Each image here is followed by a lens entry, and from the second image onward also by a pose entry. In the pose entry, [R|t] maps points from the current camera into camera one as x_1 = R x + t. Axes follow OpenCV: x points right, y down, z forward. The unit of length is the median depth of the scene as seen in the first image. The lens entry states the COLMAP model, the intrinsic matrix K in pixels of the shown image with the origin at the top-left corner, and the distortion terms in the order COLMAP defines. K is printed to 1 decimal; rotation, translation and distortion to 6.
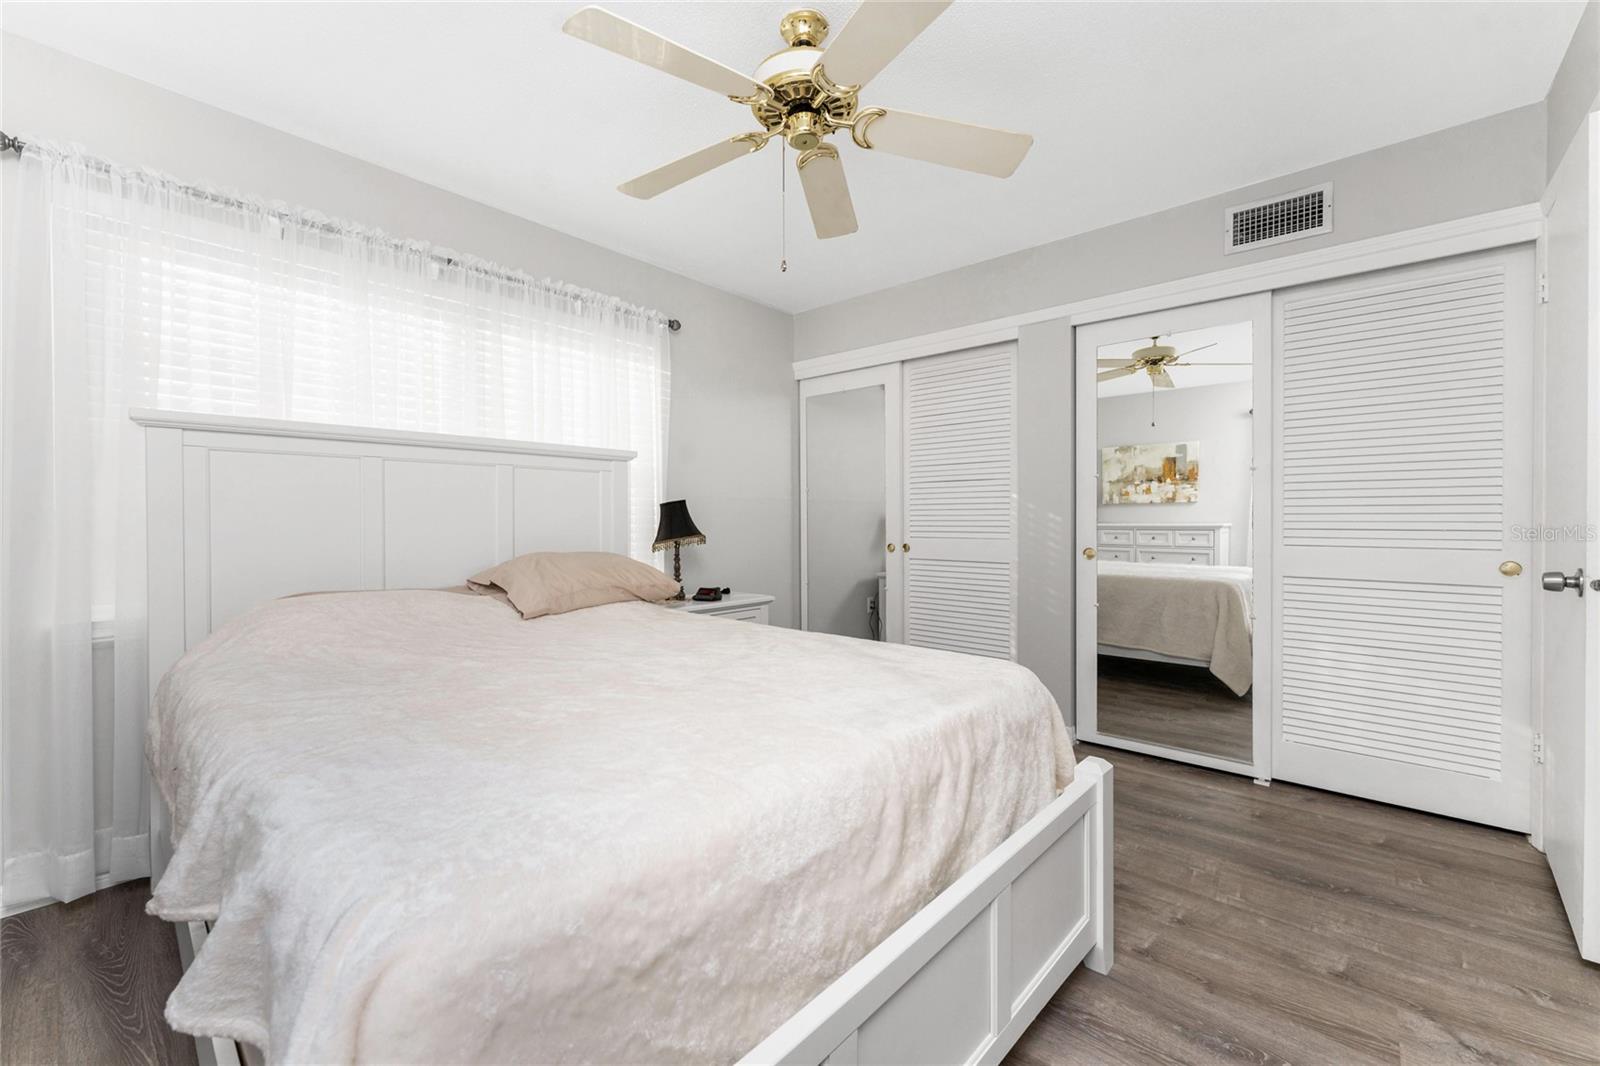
lens RADIAL K [[653.6, 0, 791.0], [0, 653.6, 525.4], [0, 0, 1]] dist [-0.003256, -0.000824]
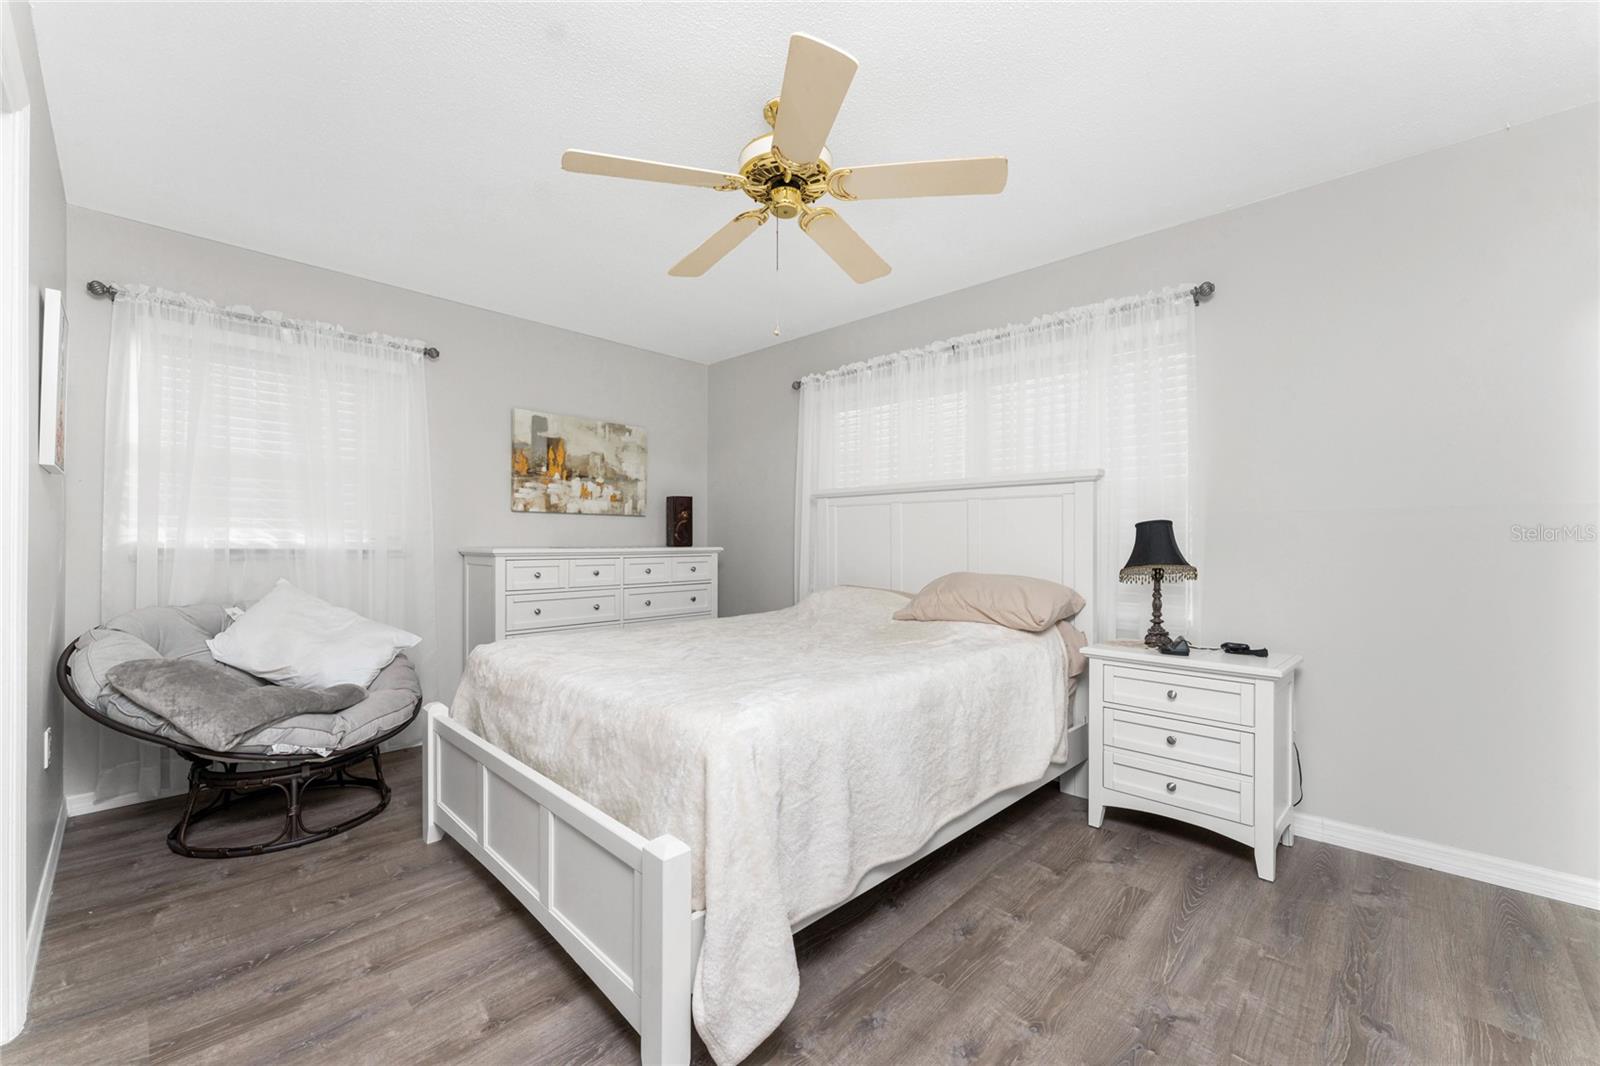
lens RADIAL K [[653.6, 0, 791.8], [0, 653.6, 537.3], [0, 0, 1]] dist [-0.003256, -0.000824]
pose [[-0.046700, -0.004623, -0.998898, 0.653503], [-0.007965, 0.999959, -0.004255, -0.012596], [0.998877, 0.007757, -0.046735, 0.606013]]
